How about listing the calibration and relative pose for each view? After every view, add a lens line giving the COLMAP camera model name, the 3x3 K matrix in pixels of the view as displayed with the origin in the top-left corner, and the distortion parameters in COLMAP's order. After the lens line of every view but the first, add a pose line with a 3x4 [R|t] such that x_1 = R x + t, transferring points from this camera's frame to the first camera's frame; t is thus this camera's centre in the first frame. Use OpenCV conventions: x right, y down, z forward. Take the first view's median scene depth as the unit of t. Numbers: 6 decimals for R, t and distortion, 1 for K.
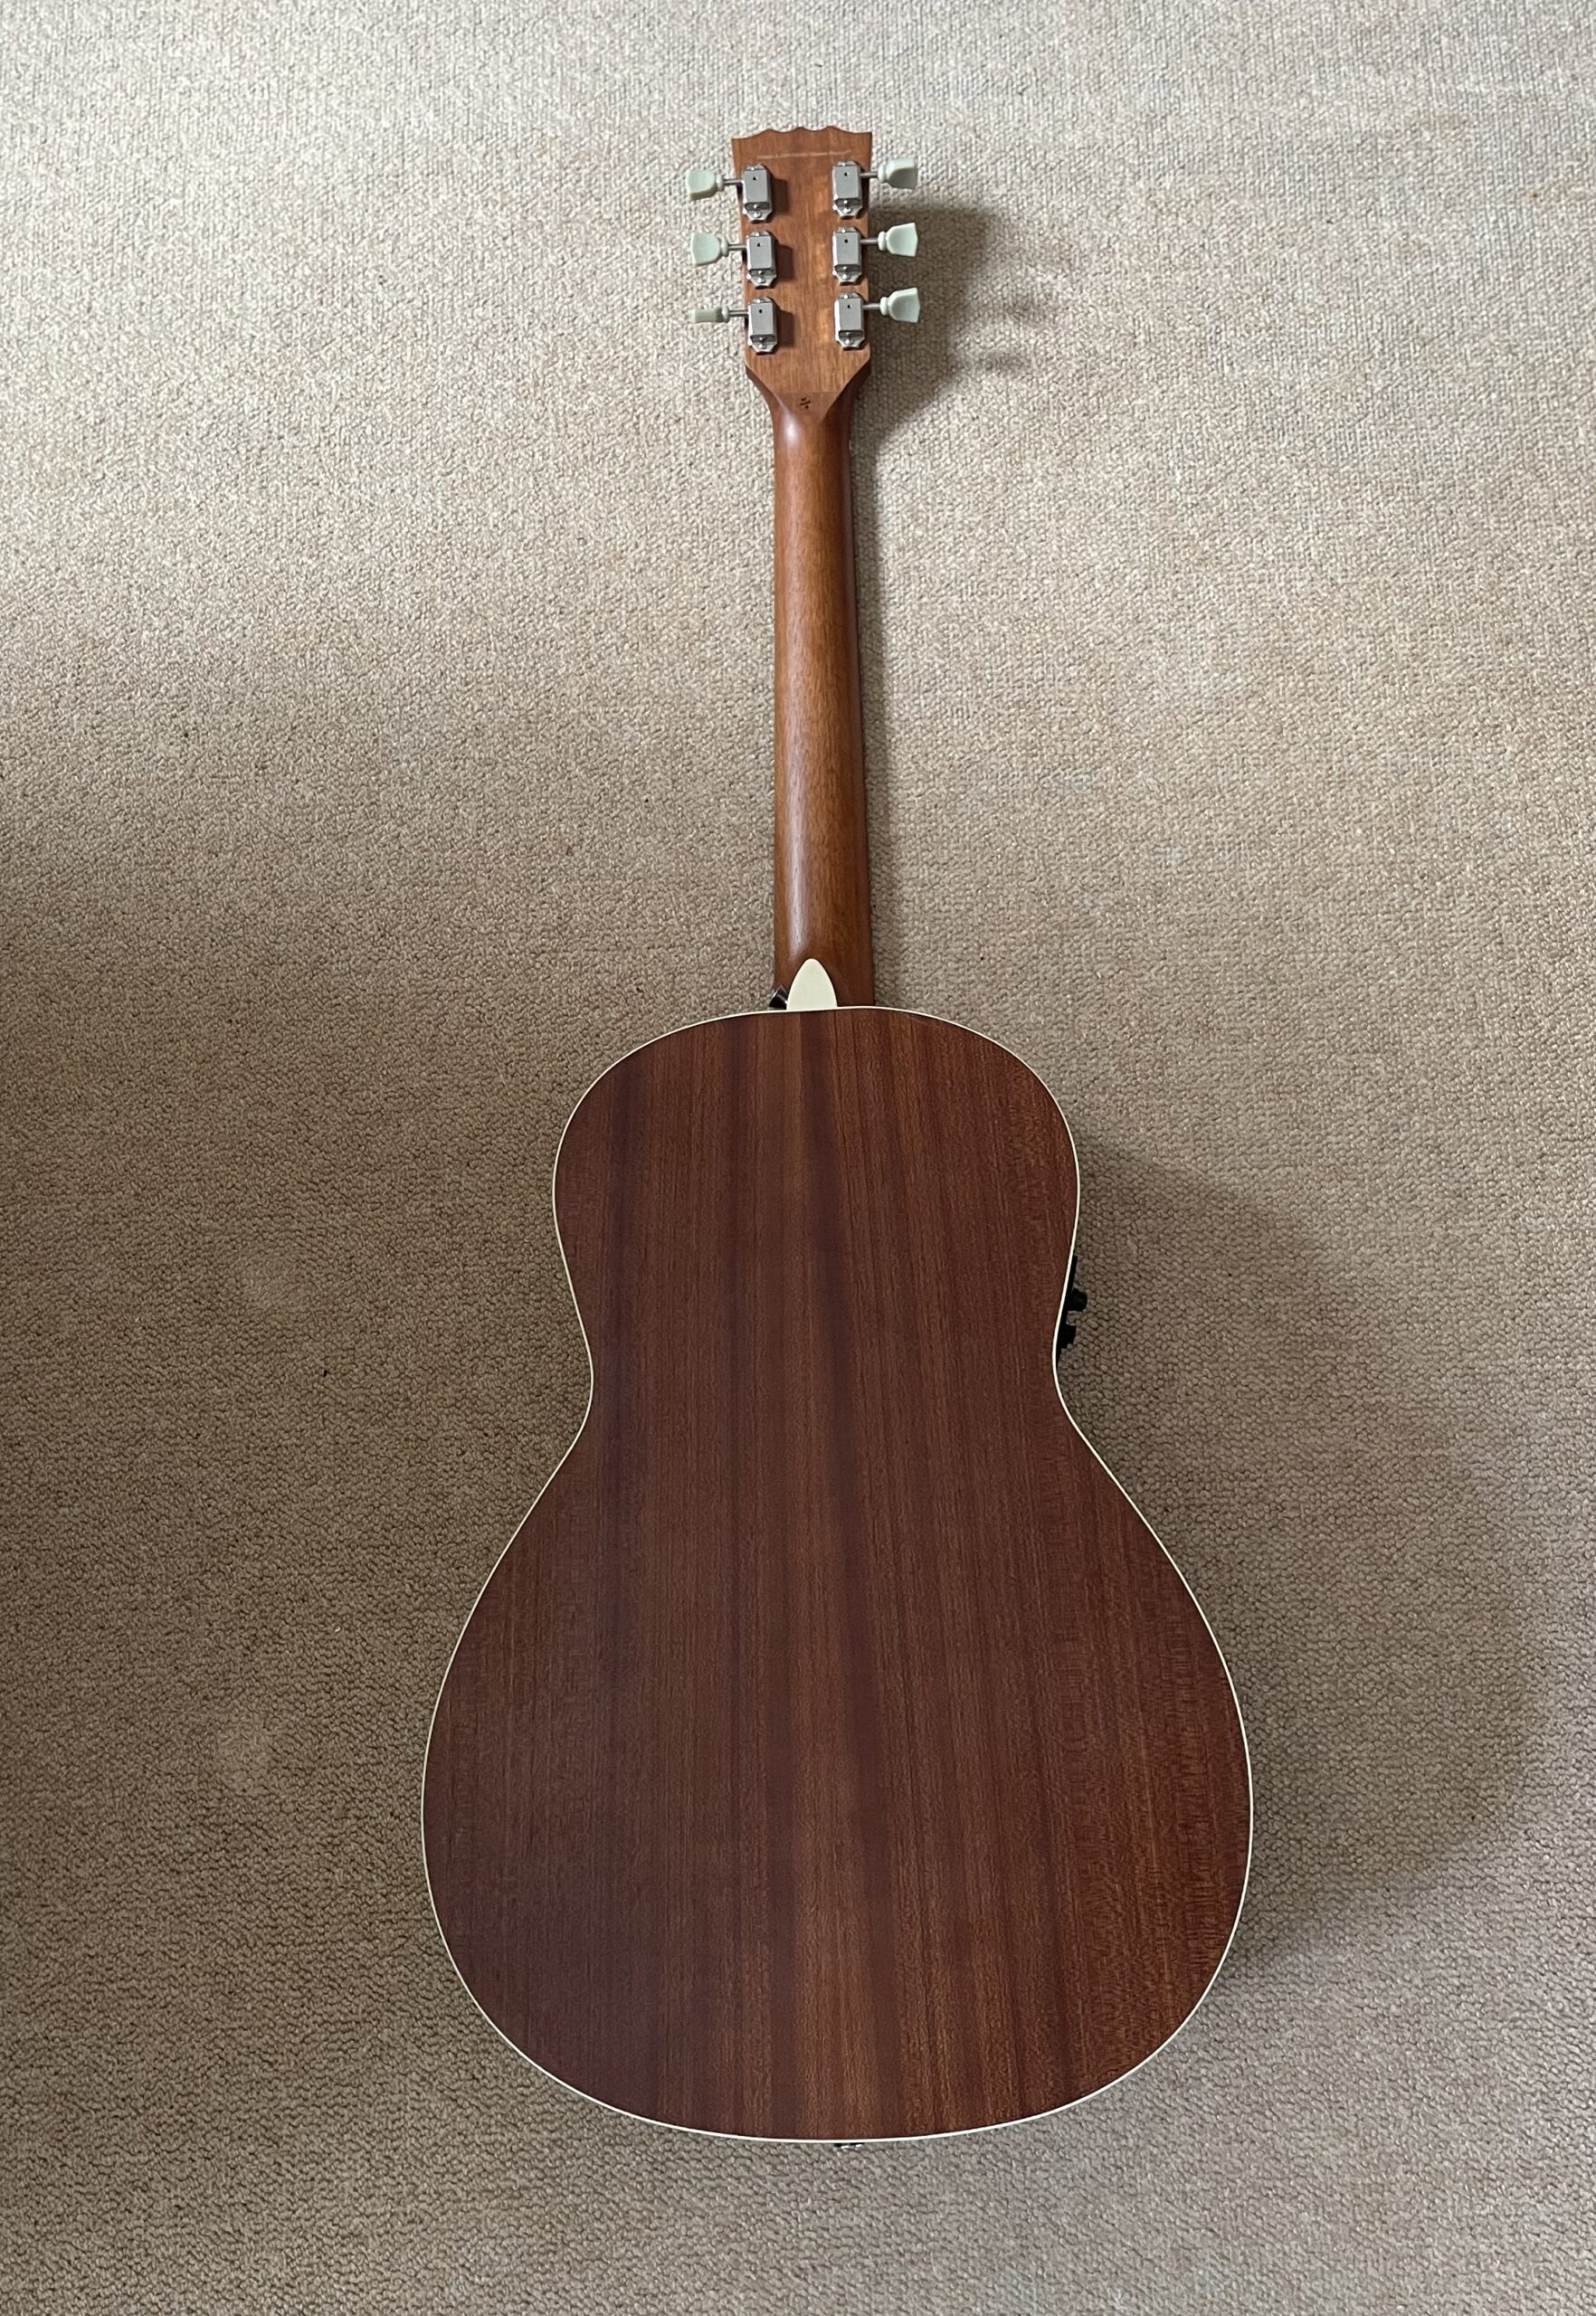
lens RADIAL K [[1811.9, 0, 805.4], [0, 1811.9, 1164.3], [0, 0, 1]] dist [-0.013484, -0.015446]
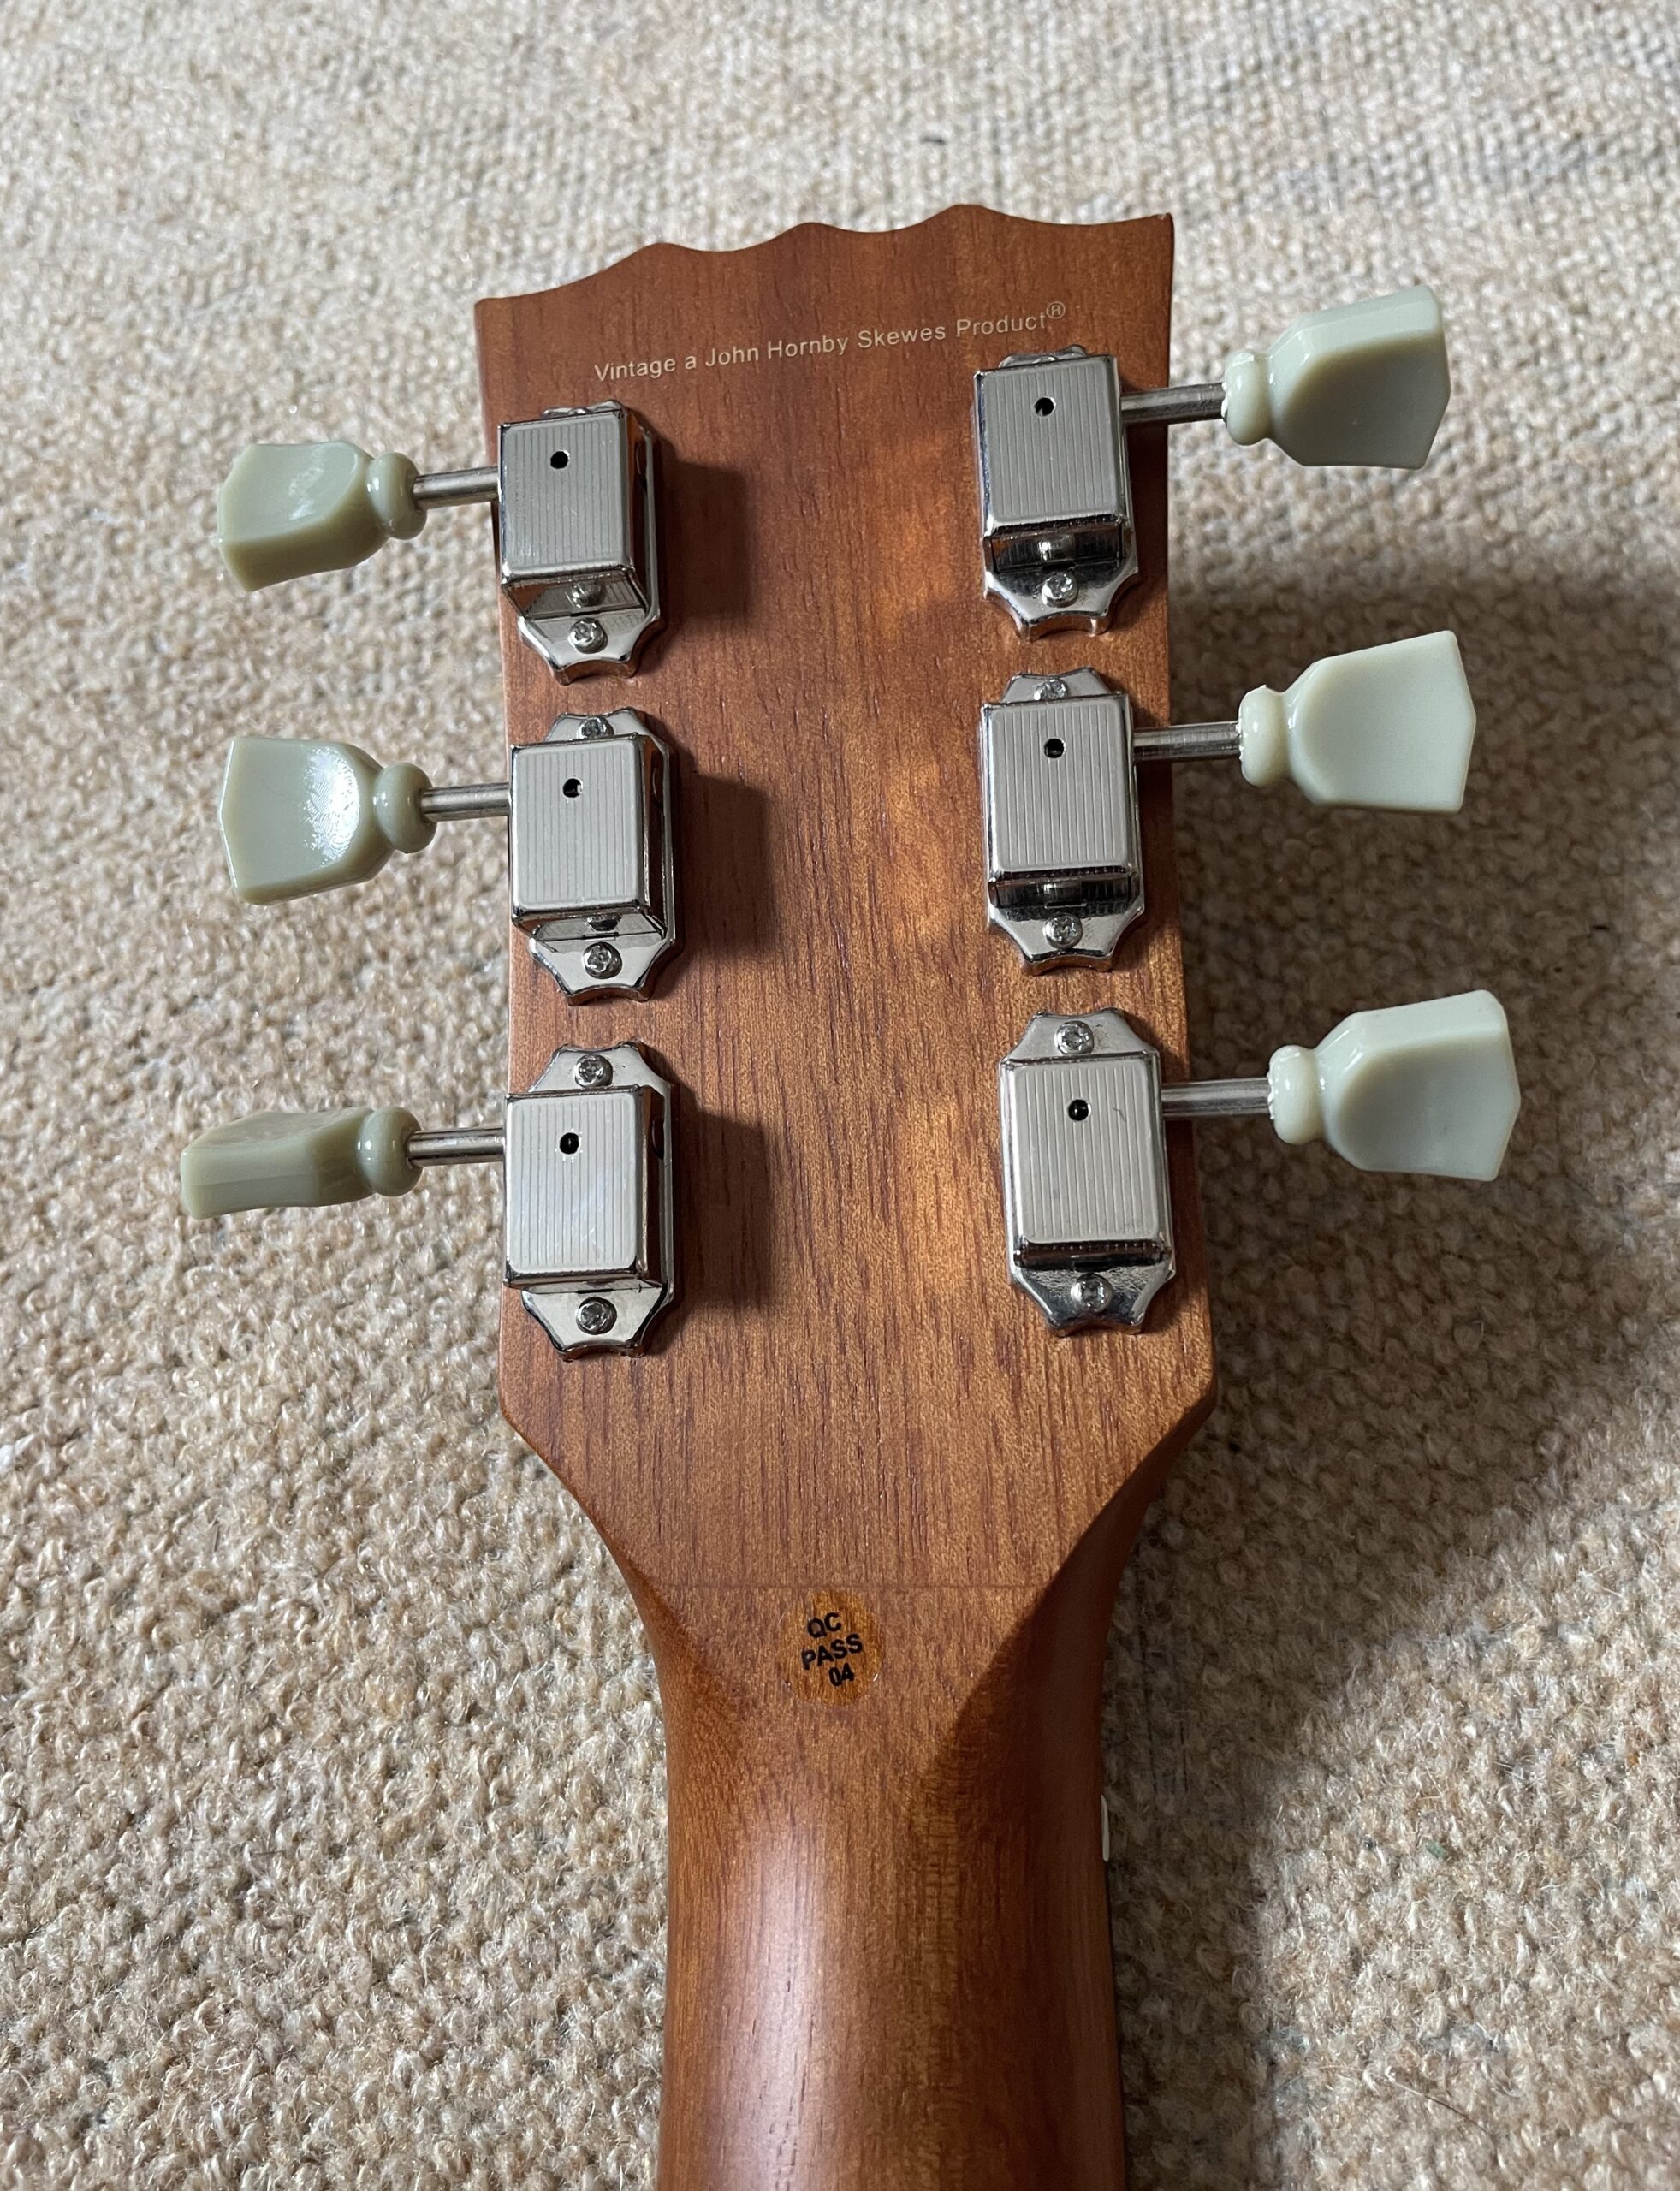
lens RADIAL K [[1600.8, 0, 848.8], [0, 1600.8, 1089.5], [0, 0, 1]] dist [0.009846, -0.042426]
pose [[0.993927, -0.019461, -0.108307, 0.018976], [-0.006558, 0.972013, -0.234834, -0.440608], [0.109846, 0.234118, 0.965983, 0.851119]]
